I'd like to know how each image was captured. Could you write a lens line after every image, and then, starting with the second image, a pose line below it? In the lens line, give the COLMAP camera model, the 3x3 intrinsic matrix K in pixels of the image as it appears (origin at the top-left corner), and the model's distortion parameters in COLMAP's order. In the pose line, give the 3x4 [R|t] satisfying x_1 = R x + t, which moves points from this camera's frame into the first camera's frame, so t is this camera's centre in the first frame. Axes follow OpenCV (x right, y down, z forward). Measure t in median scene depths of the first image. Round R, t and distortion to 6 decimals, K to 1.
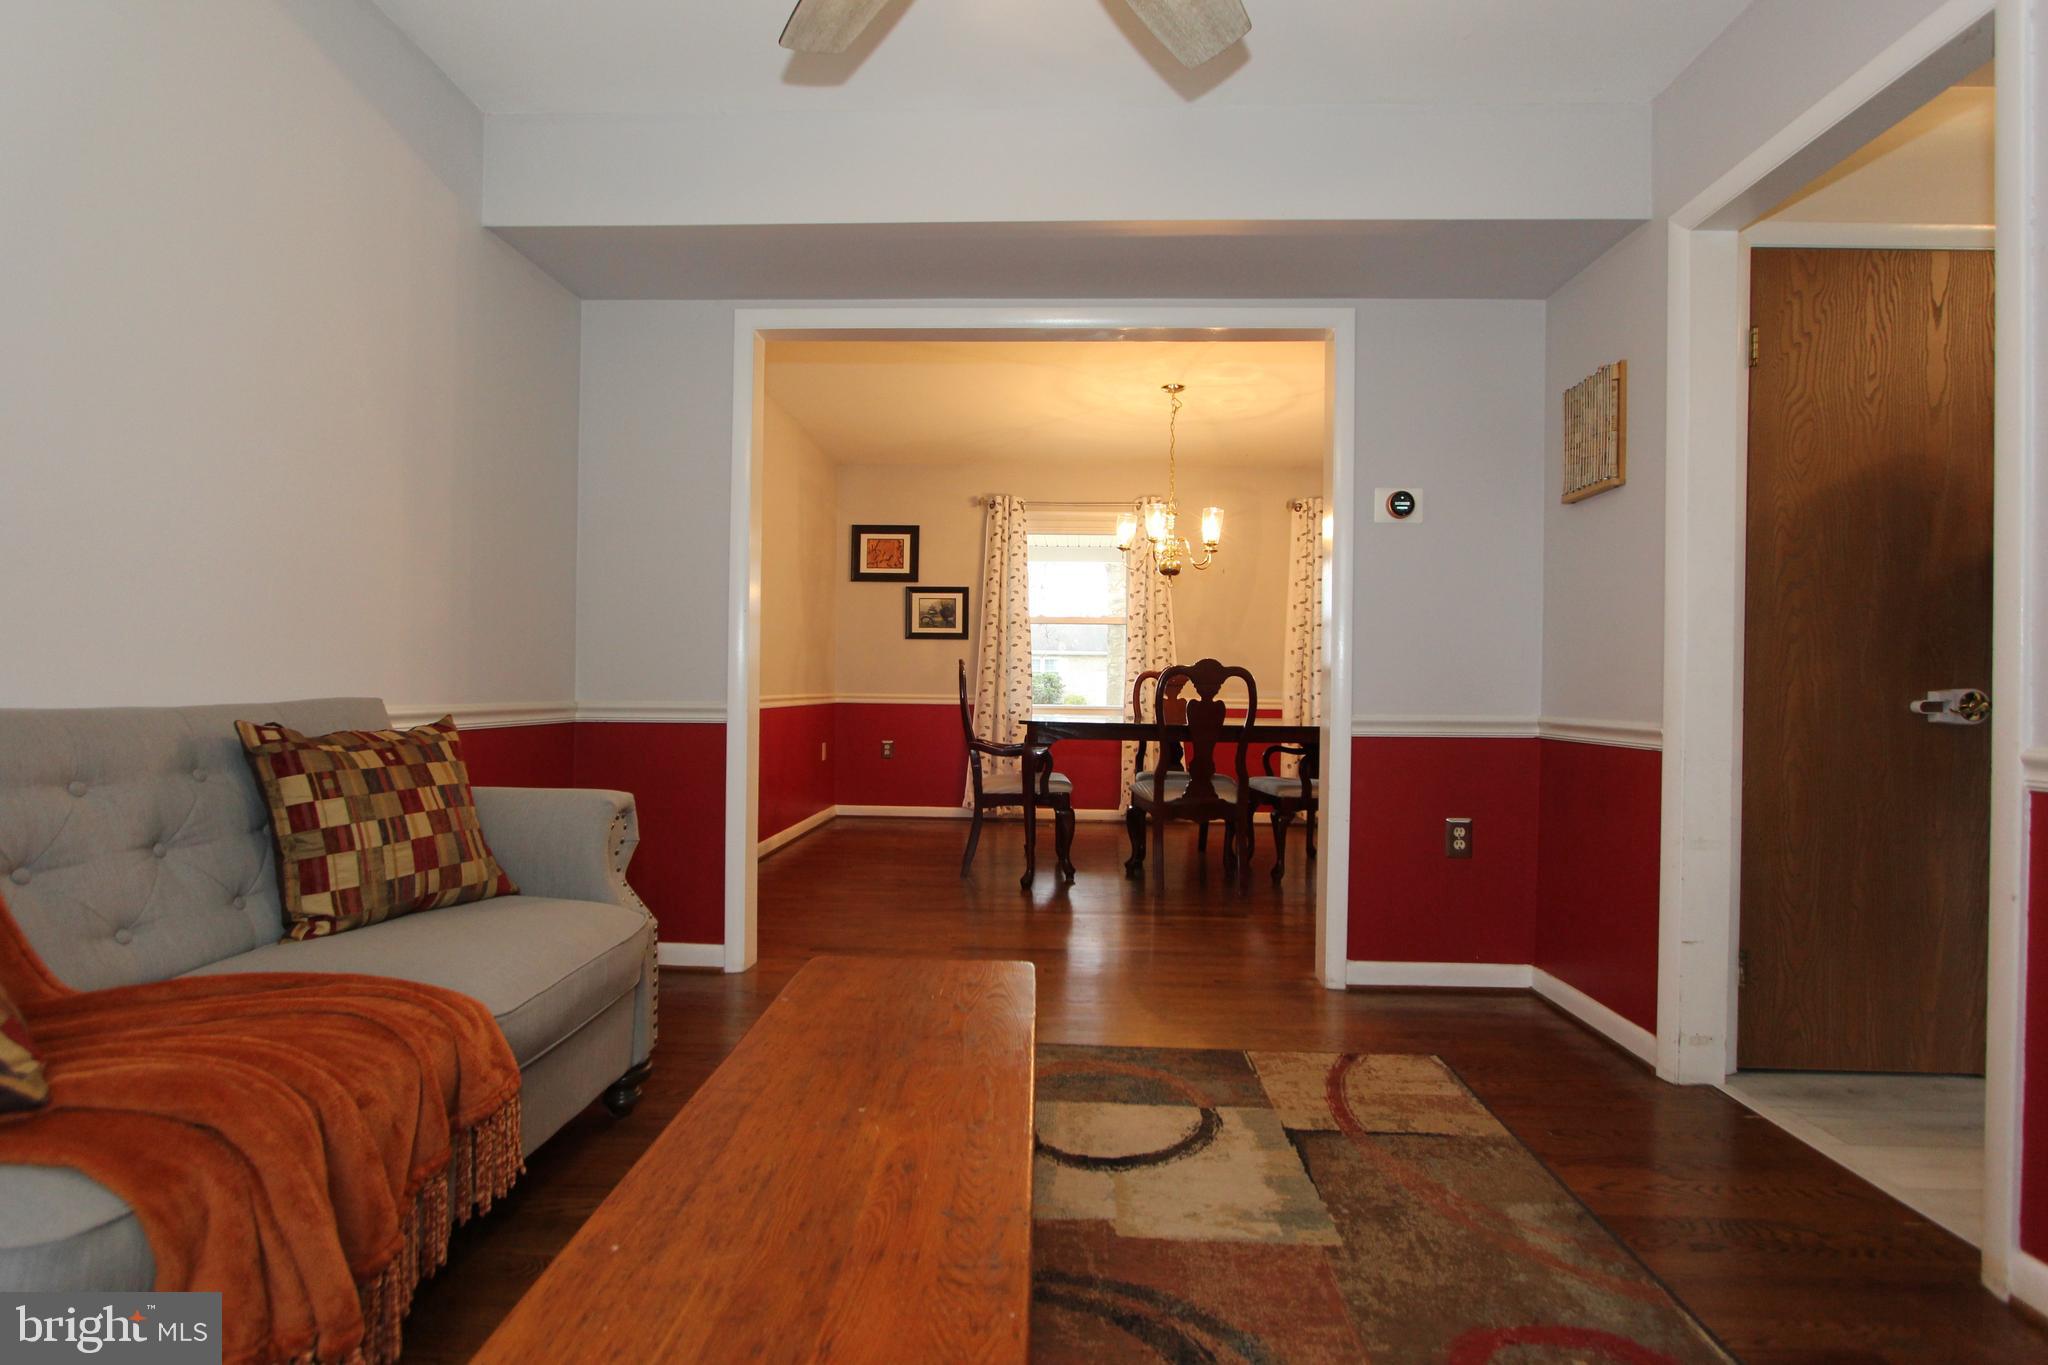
lens RADIAL K [[1003.2, 0, 1022.8], [0, 1003.2, 683.1], [0, 0, 1]] dist [0.000225, 0.000073]
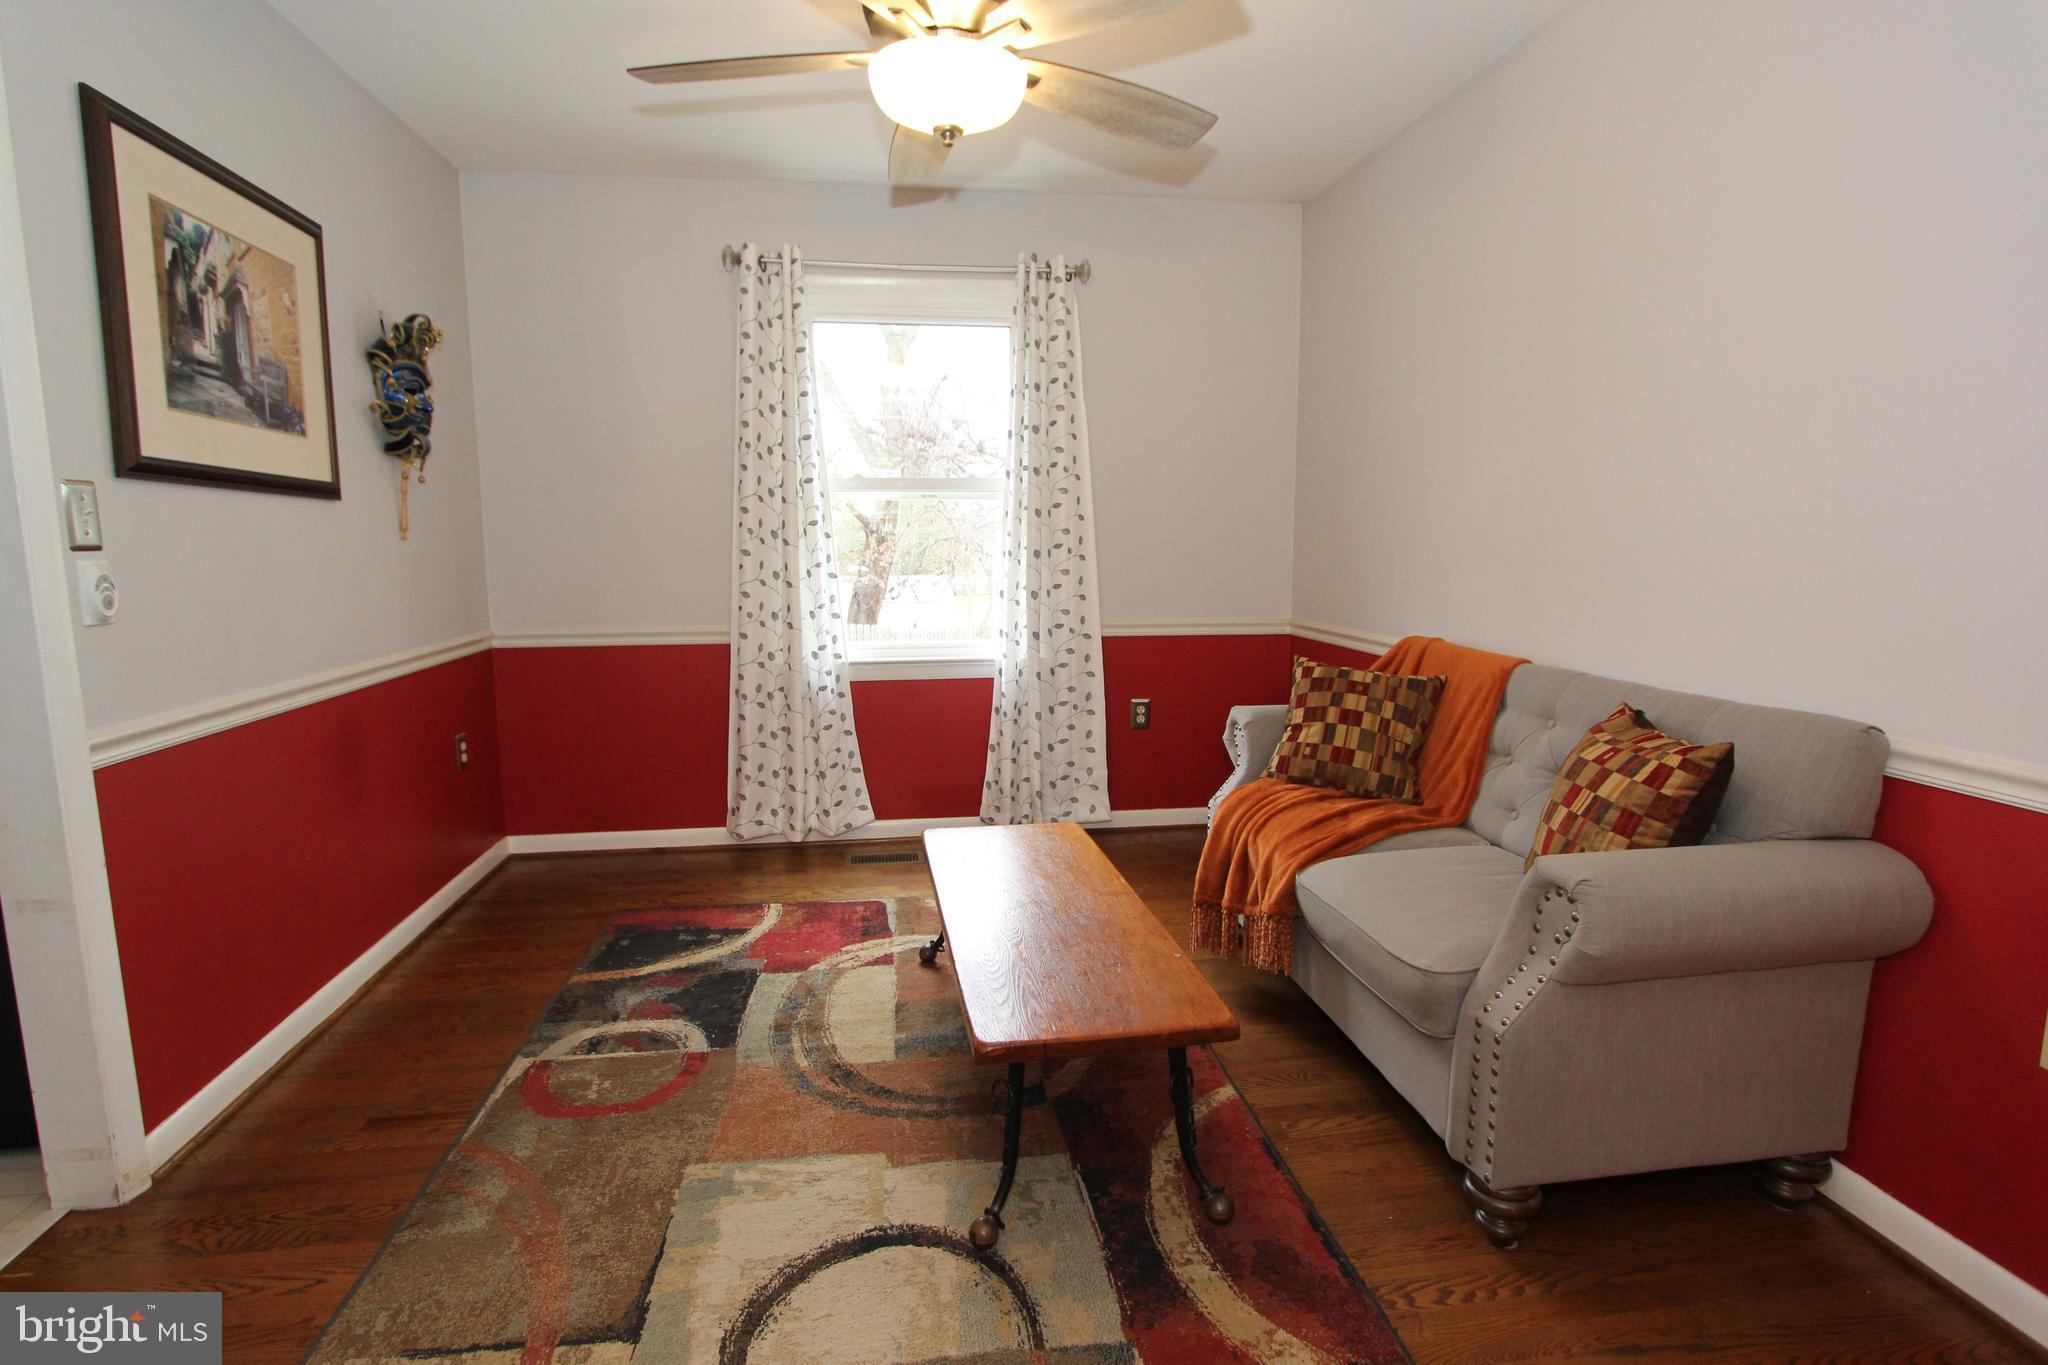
lens RADIAL K [[1003.2, 0, 1020.7], [0, 1003.2, 681.6], [0, 0, 1]] dist [0.000225, 0.000073]
pose [[-0.982807, 0.020627, -0.183477, 0.130805], [-0.005028, 0.990381, 0.138274, -0.136742], [0.184565, 0.136819, -0.973250, 1.926714]]
